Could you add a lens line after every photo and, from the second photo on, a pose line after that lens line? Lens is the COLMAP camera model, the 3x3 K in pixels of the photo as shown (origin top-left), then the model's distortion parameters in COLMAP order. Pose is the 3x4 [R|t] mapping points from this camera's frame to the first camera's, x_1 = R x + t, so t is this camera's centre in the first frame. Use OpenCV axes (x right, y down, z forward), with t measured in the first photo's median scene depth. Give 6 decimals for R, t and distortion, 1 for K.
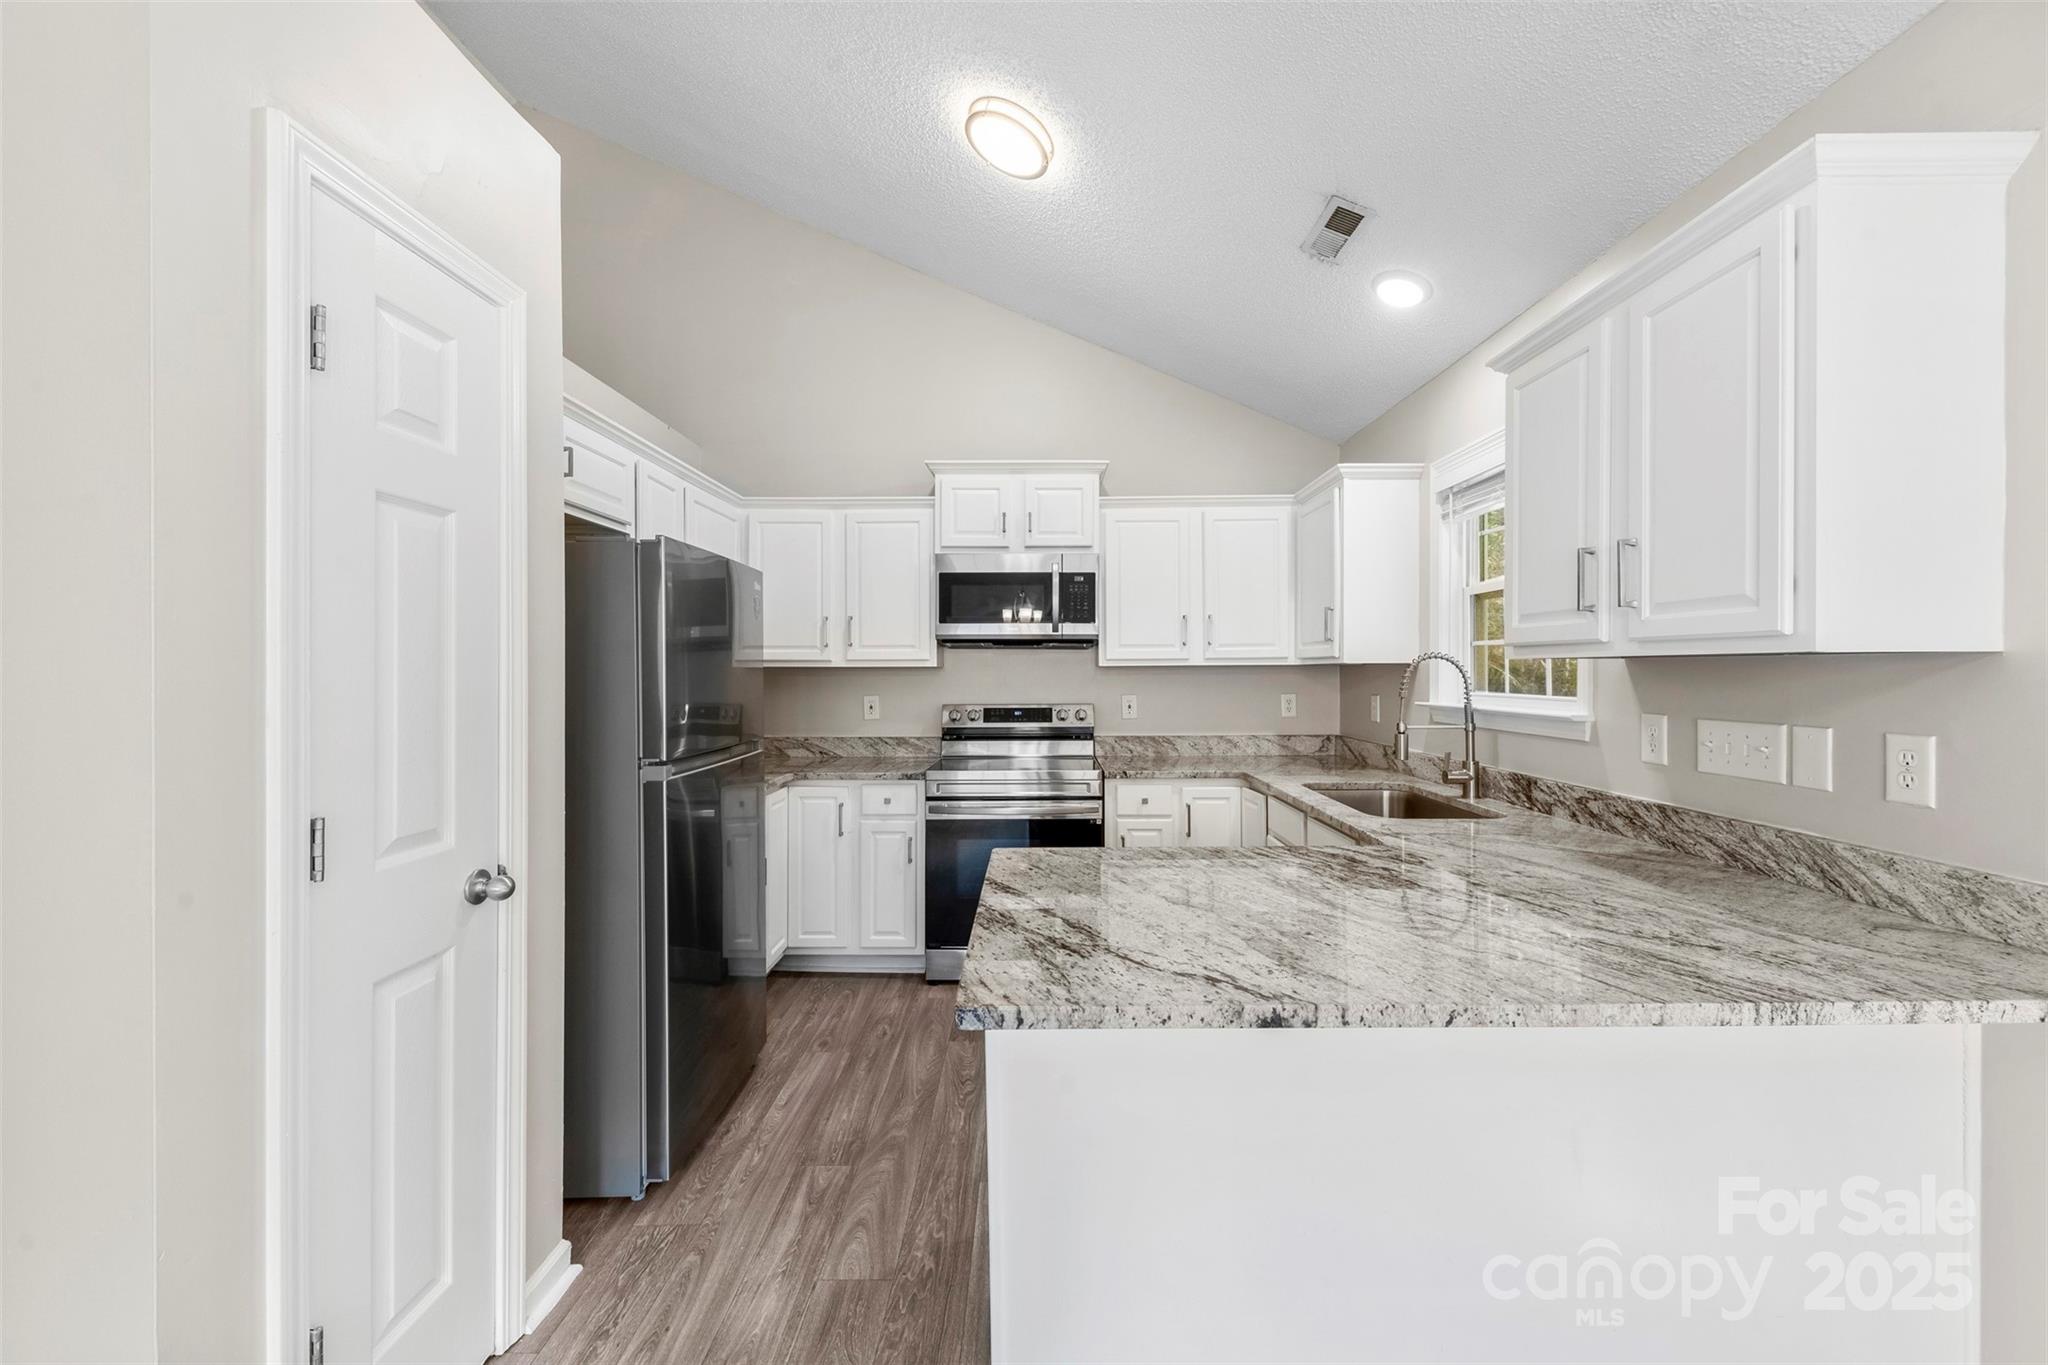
lens RADIAL K [[803.6, 0, 1024.0], [0, 803.6, 682.5], [0, 0, 1]] dist [0.011031, -0.000226]
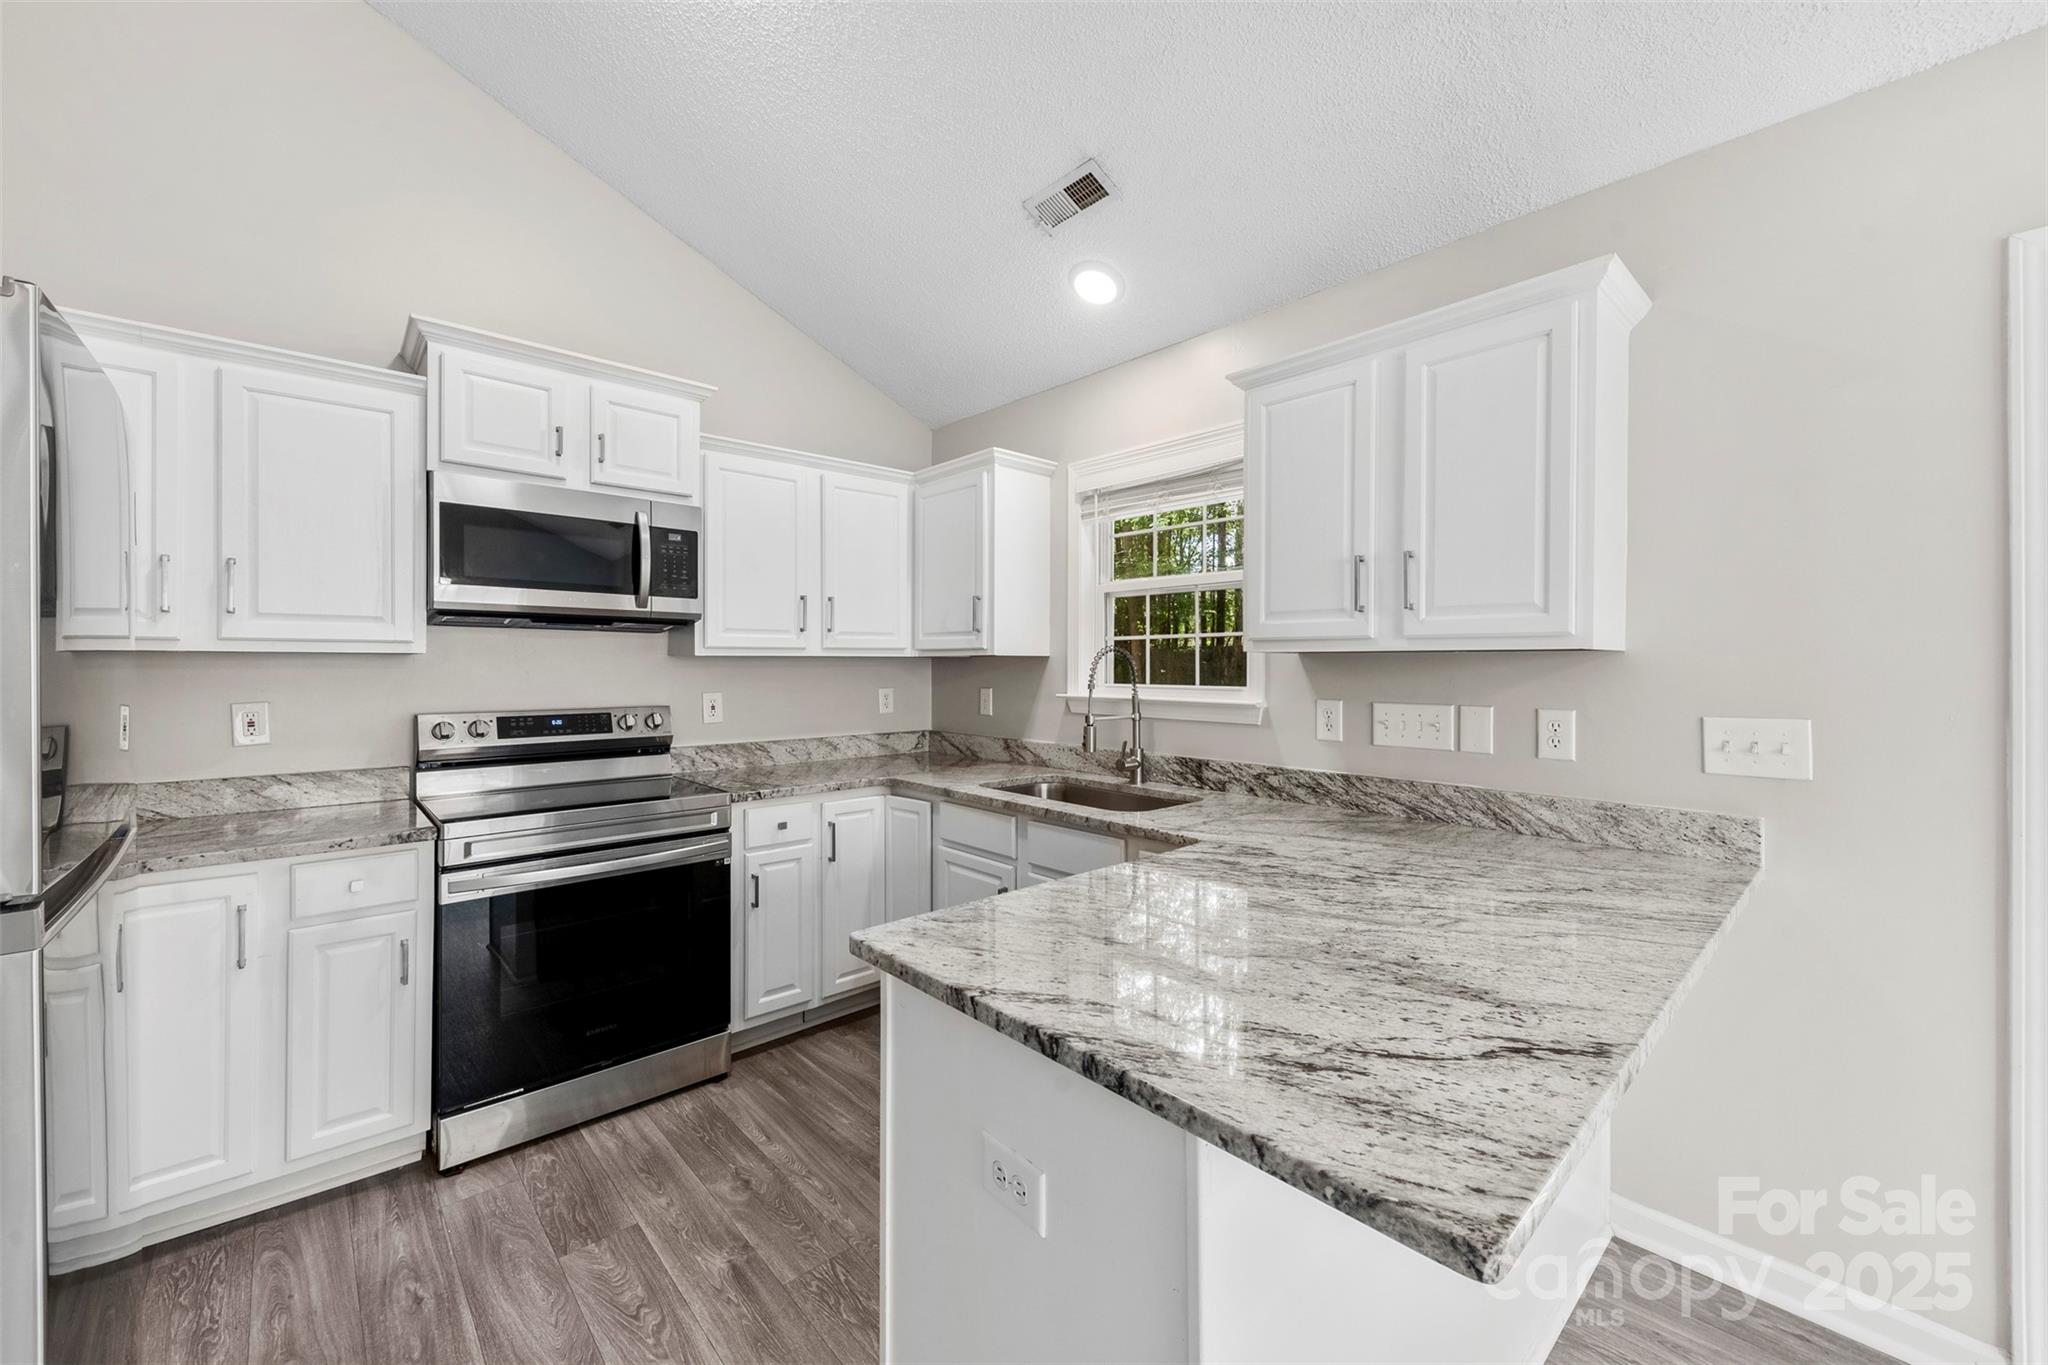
lens RADIAL K [[809.7, 0, 1028.1], [0, 809.7, 671.8], [0, 0, 1]] dist [0.017497, -0.005957]
pose [[0.729923, -0.001730, 0.683528, -0.279862], [0.005797, 0.999977, -0.003659, -0.000527], [-0.683505, 0.006633, 0.729915, 0.314781]]
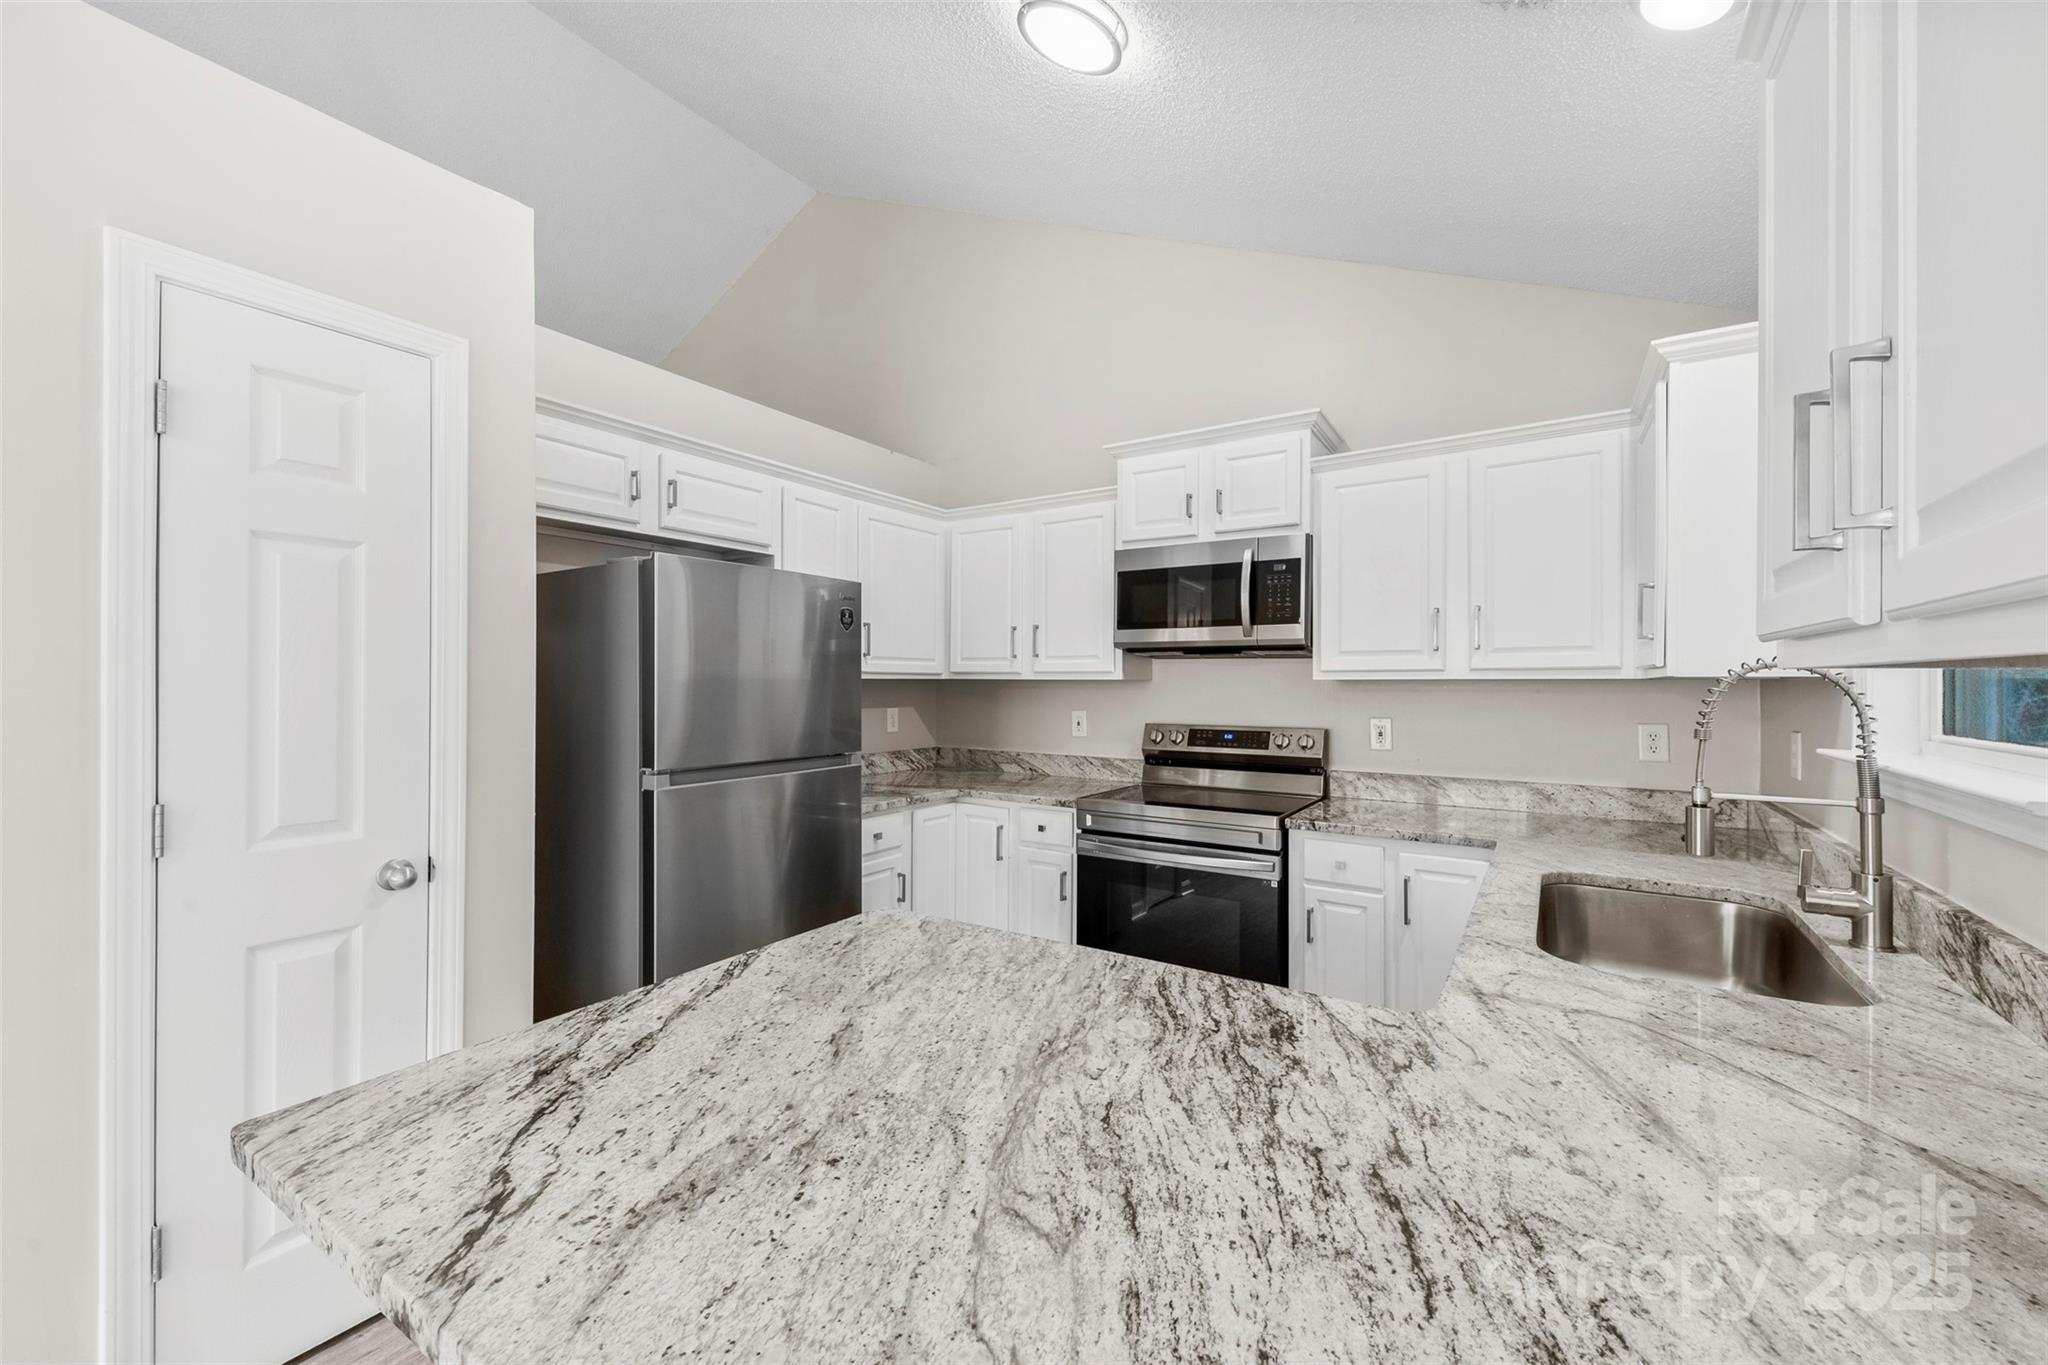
lens RADIAL K [[798.0, 0, 1027.6], [0, 798.0, 690.3], [0, 0, 1]] dist [0.015559, -0.006464]
pose [[0.844425, 0.010709, -0.535567, 0.377283], [-0.013419, 0.999909, -0.001165, -0.008177], [0.535506, 0.008170, 0.844492, 0.296657]]
